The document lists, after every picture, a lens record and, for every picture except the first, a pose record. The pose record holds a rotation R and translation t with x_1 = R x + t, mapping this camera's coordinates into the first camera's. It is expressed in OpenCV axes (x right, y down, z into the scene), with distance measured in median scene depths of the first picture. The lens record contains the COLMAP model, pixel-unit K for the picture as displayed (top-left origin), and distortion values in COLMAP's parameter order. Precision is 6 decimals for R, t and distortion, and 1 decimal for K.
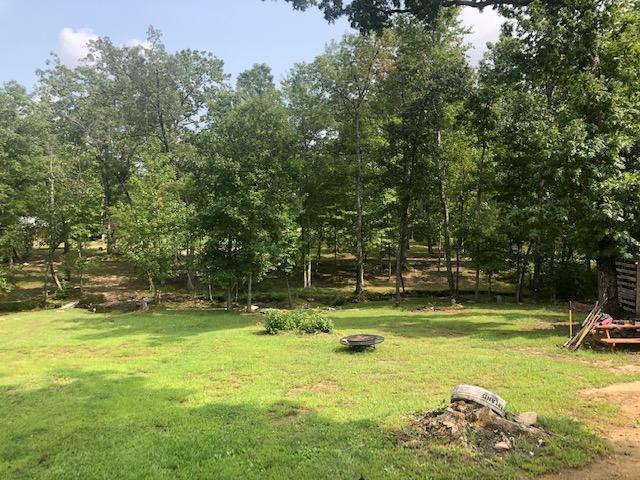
lens RADIAL K [[527.1, 0, 319.9], [0, 527.1, 239.6], [0, 0, 1]] dist [-0.001019, 0.000792]
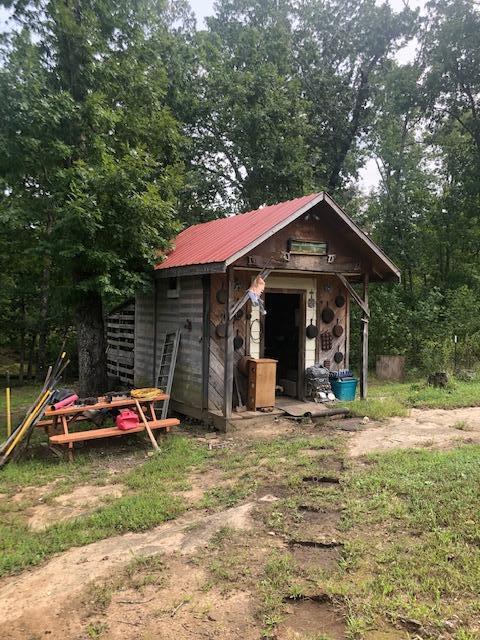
lens RADIAL K [[527.1, 0, 240.0], [0, 527.1, 320.4], [0, 0, 1]] dist [-0.001019, 0.000792]
pose [[0.783631, 0.002804, 0.621221, 0.342067], [0.000660, 0.999985, -0.005347, 0.072494], [-0.621227, 0.004600, 0.783617, 0.452435]]
